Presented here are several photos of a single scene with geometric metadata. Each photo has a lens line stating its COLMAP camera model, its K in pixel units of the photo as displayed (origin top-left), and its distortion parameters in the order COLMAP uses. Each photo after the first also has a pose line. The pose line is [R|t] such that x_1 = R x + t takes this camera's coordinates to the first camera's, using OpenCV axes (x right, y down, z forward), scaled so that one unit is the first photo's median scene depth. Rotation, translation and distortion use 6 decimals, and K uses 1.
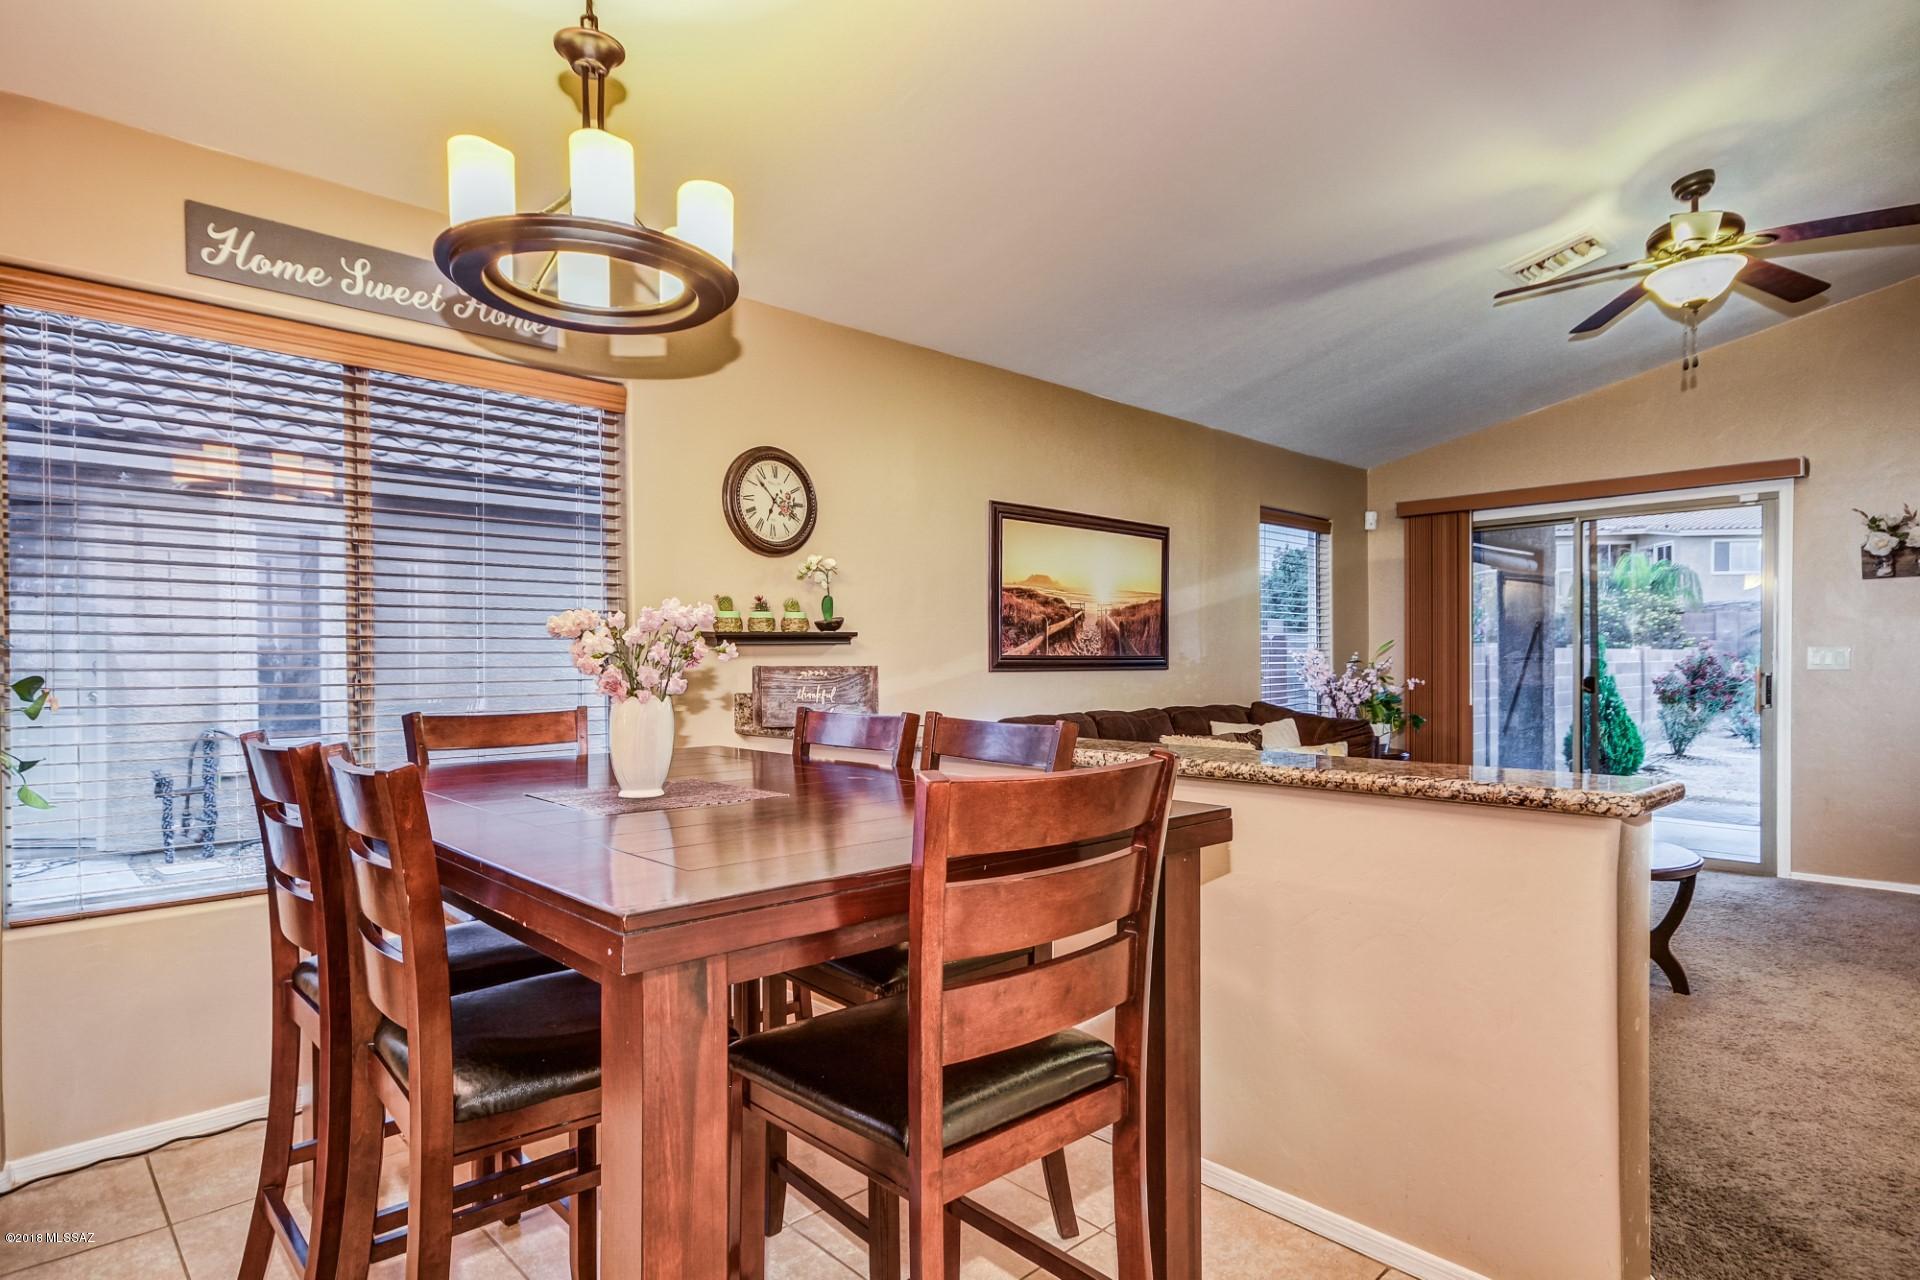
lens RADIAL K [[1037.8, 0, 958.1], [0, 1037.8, 663.6], [0, 0, 1]] dist [0.006727, 0.009013]
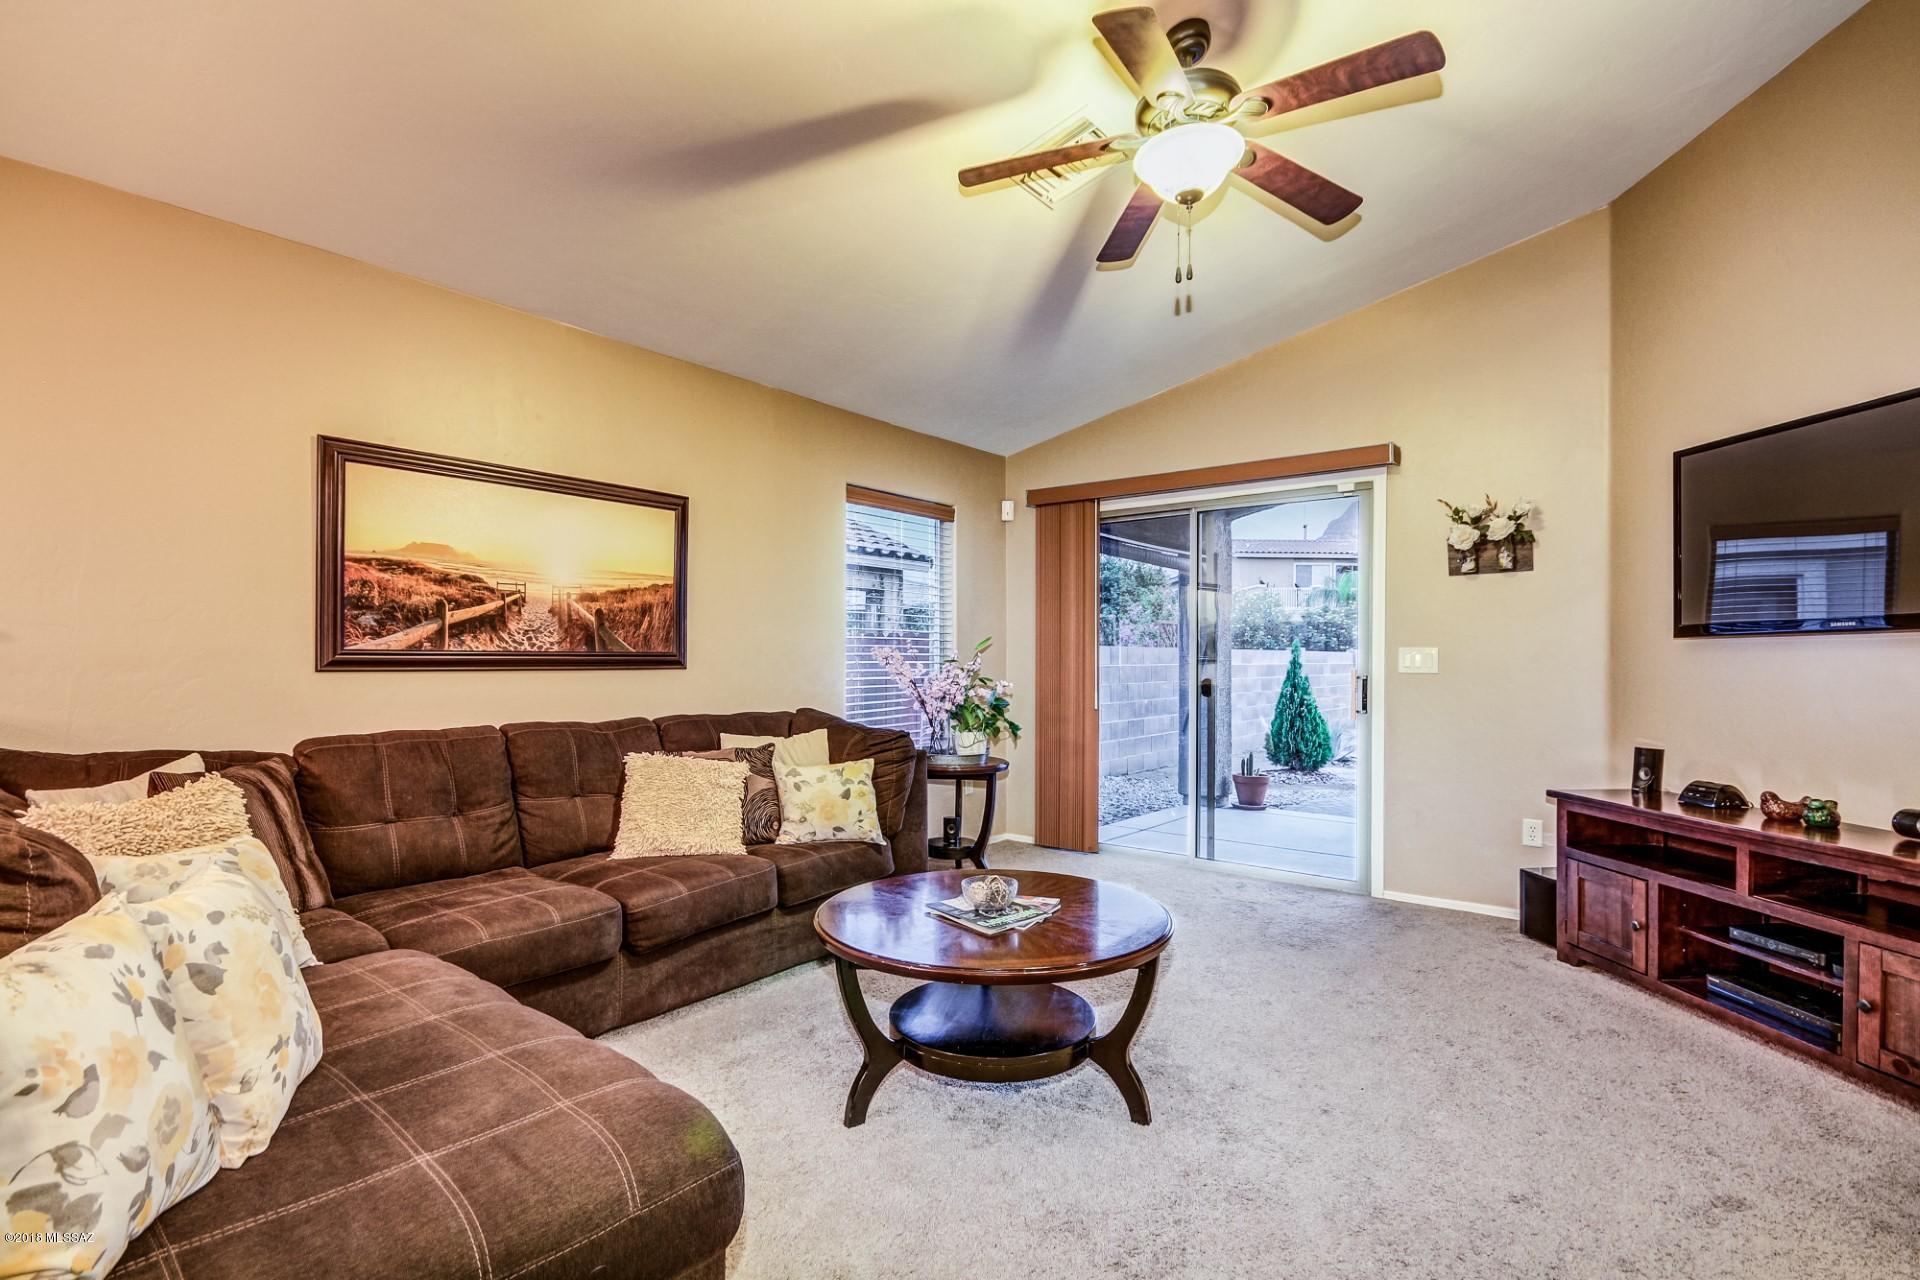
lens RADIAL K [[895.7, 0, 957.9], [0, 895.7, 654.8], [0, 0, 1]] dist [0.001152, 0.000540]
pose [[0.991630, 0.007515, 0.128894, 0.341252], [-0.006592, 0.999950, -0.007581, -0.001940], [-0.128945, 0.006668, 0.991629, 0.280448]]
